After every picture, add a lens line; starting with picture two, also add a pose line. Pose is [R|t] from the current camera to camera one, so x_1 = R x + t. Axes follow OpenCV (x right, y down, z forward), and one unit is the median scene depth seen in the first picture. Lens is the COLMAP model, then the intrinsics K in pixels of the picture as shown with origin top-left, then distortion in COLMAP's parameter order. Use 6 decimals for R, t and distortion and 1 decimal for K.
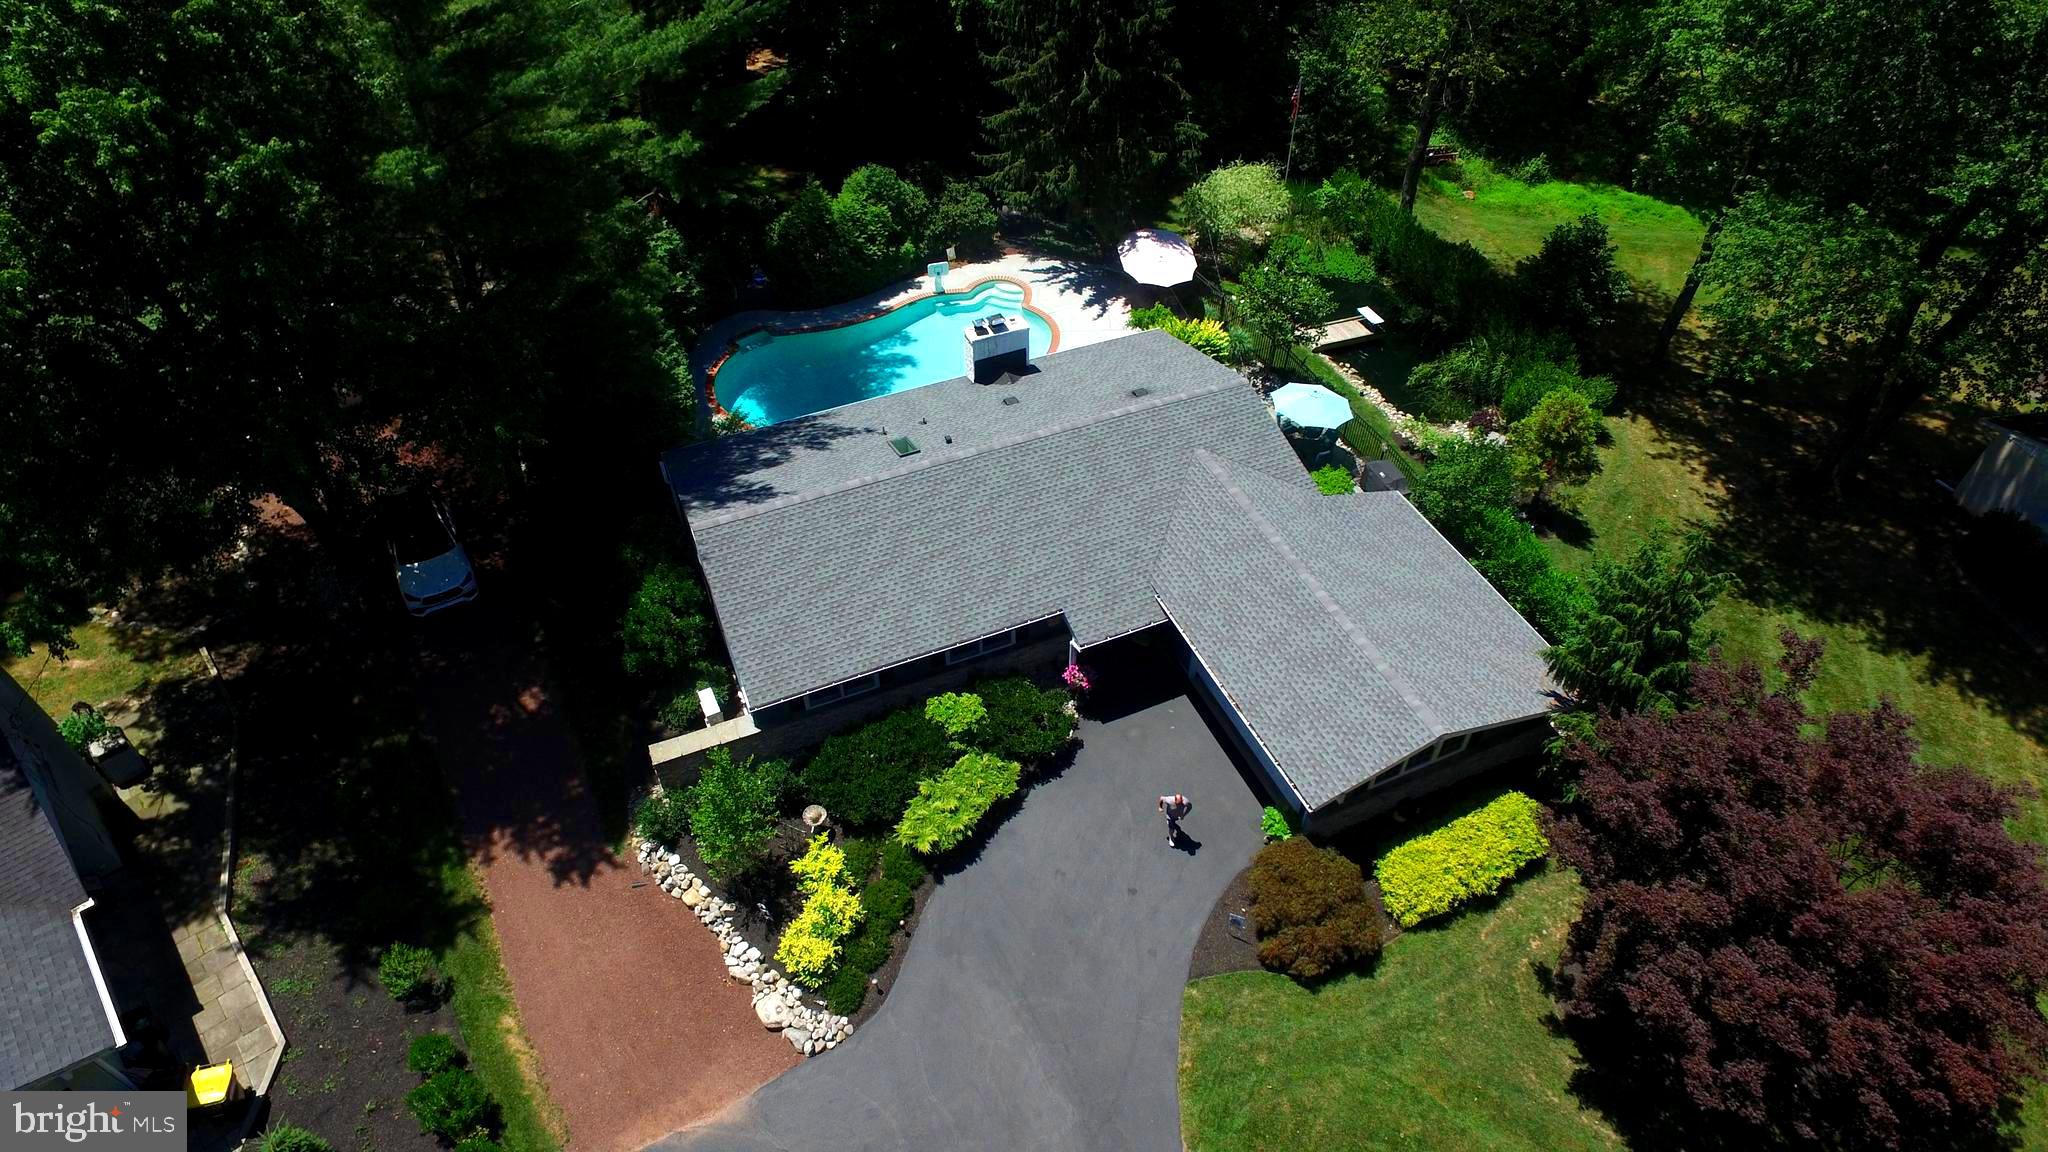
lens RADIAL K [[1189.7, 0, 1024.0], [0, 1189.7, 576.0], [0, 0, 1]] dist [-0.124416, 0.089211]
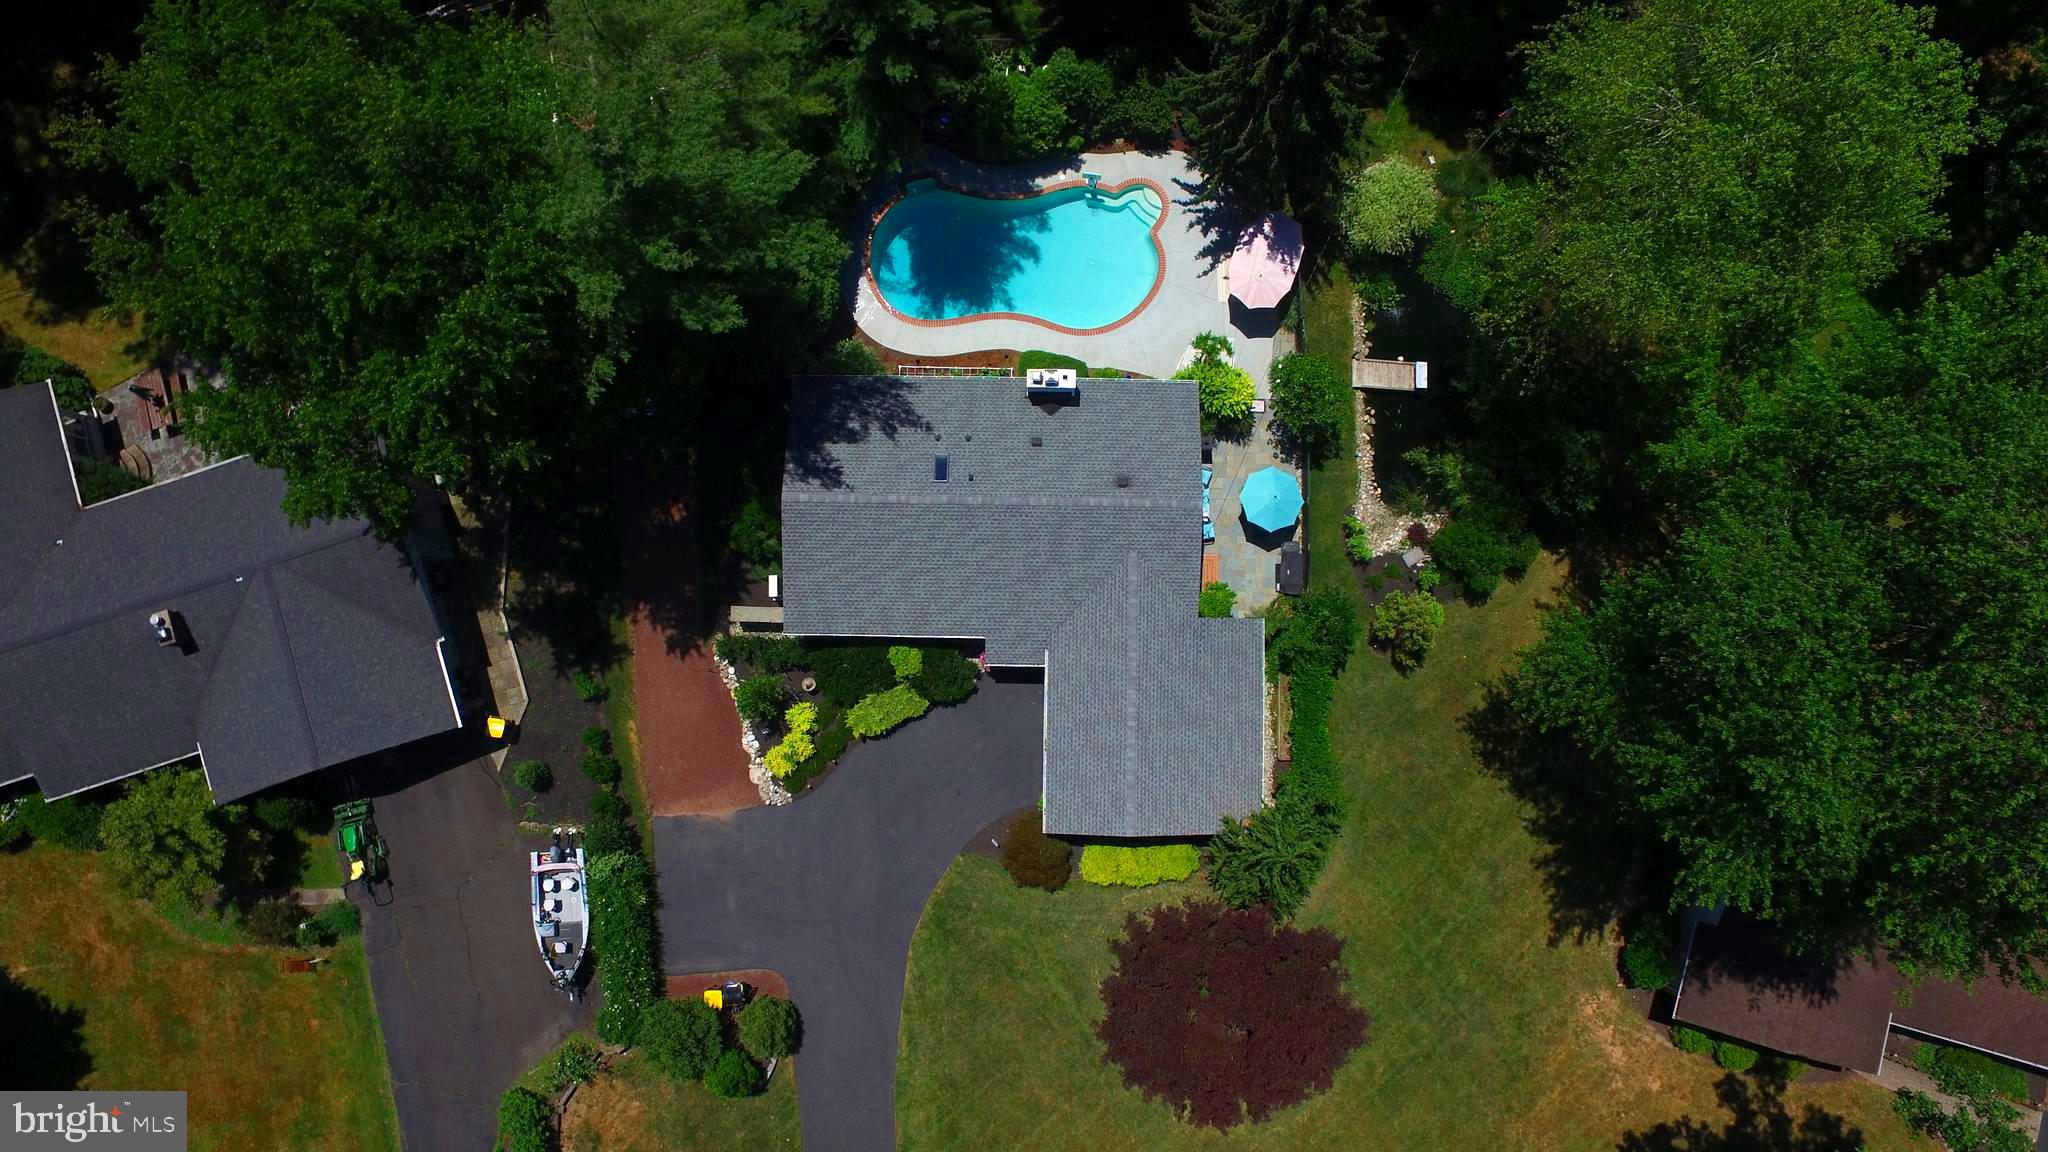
lens RADIAL K [[1160.7, 0, 1024.0], [0, 1160.7, 576.0], [0, 0, 1]] dist [-0.155120, 0.123180]
pose [[0.909635, 0.413852, -0.035922, 0.107663], [-0.291103, 0.696742, 0.655599, -1.126143], [0.296349, -0.585899, 0.754255, -0.089882]]
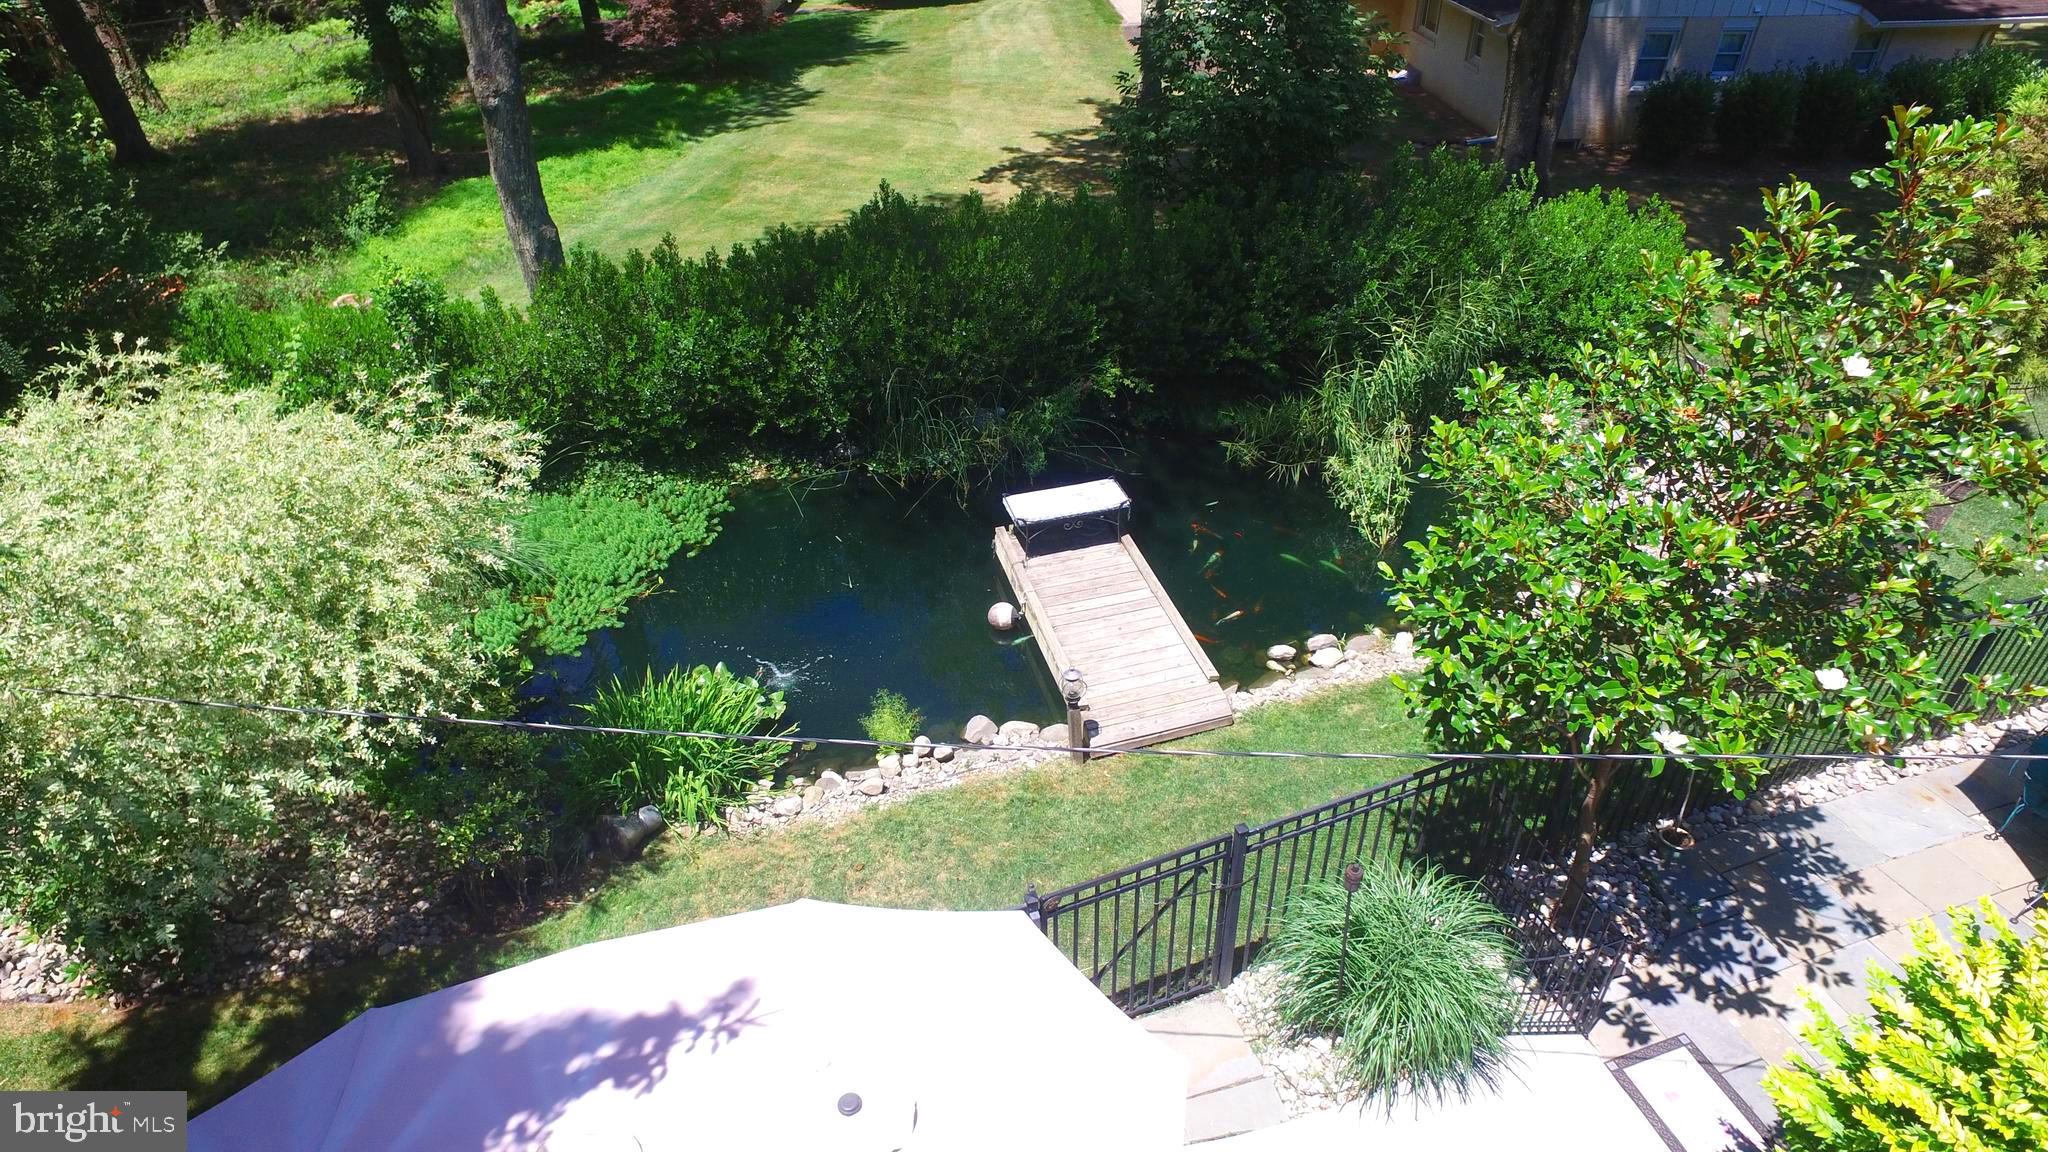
lens RADIAL K [[1189.7, 0, 1024.0], [0, 1189.7, 576.0], [0, 0, 1]] dist [-0.124416, 0.089211]
pose [[0.079321, -0.551217, 0.830583, 0.107262], [0.693705, 0.628884, 0.351111, -0.505563], [-0.715878, 0.548329, 0.432266, 1.458739]]
